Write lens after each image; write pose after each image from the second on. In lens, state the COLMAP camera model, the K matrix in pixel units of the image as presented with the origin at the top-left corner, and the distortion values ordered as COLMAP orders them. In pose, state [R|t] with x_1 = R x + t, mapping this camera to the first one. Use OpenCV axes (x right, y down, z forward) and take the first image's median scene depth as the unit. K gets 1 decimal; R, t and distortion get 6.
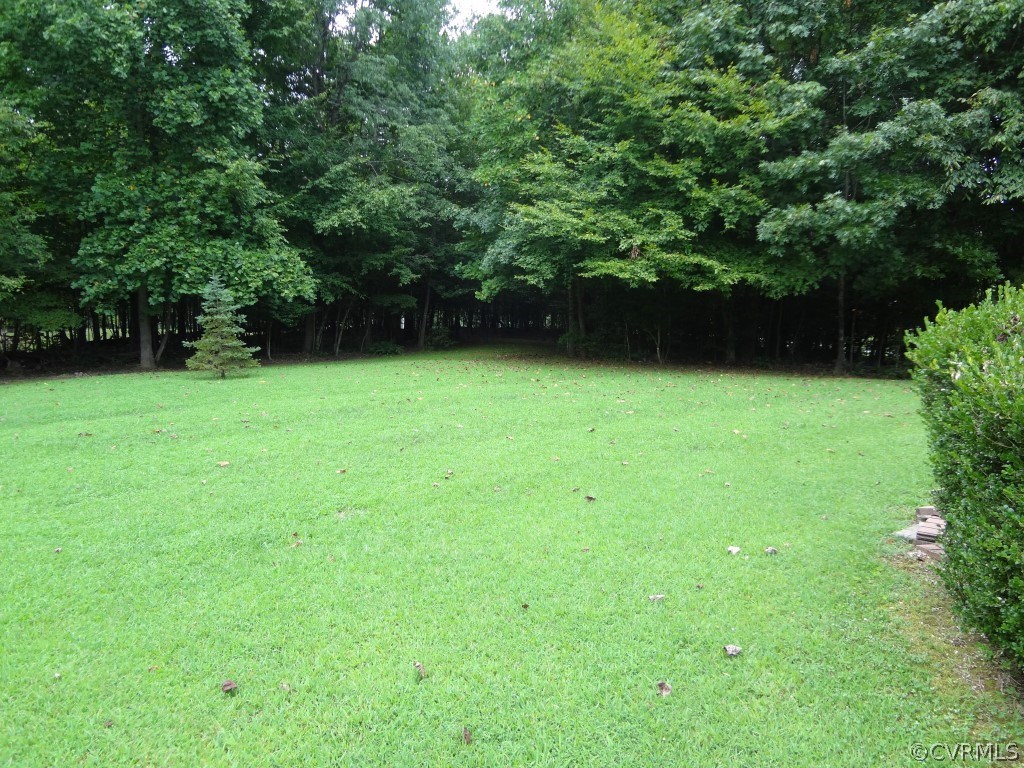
lens RADIAL K [[780.1, 0, 512.3], [0, 780.1, 383.2], [0, 0, 1]] dist [-0.043701, 0.006472]
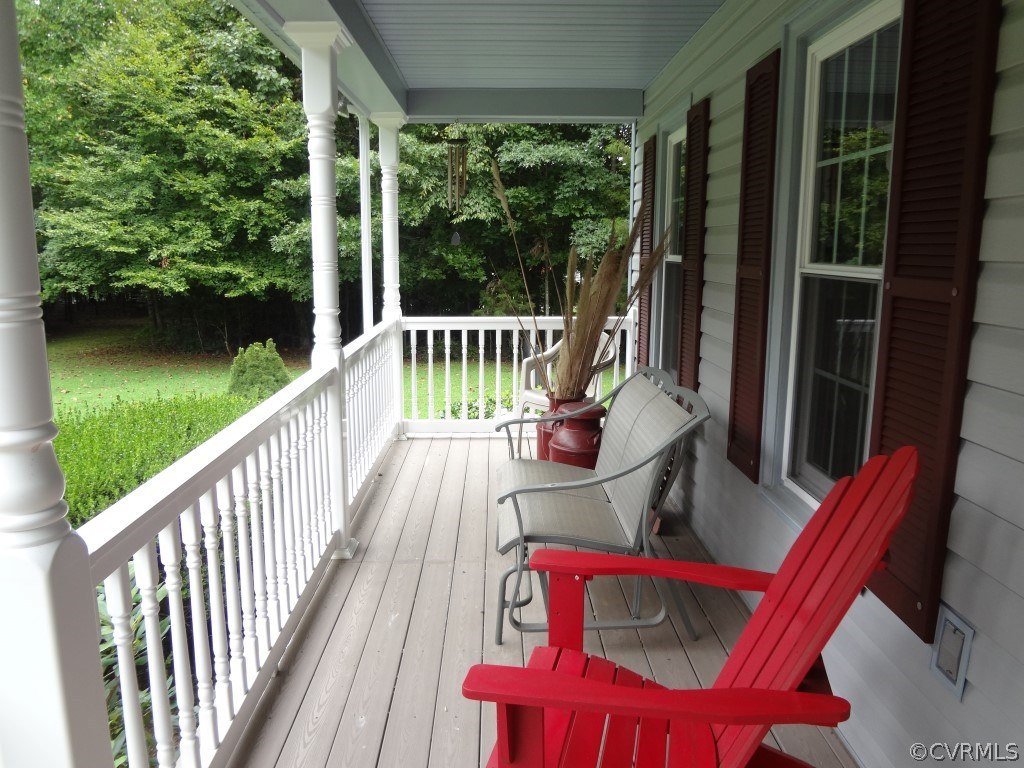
lens RADIAL K [[780.1, 0, 512.0], [0, 780.1, 387.0], [0, 0, 1]] dist [-0.043701, 0.006472]
pose [[0.928022, -0.075930, 0.364706, 0.199559], [0.052370, 0.995876, 0.074077, -0.052554], [-0.368827, -0.049645, 0.928171, -0.159837]]
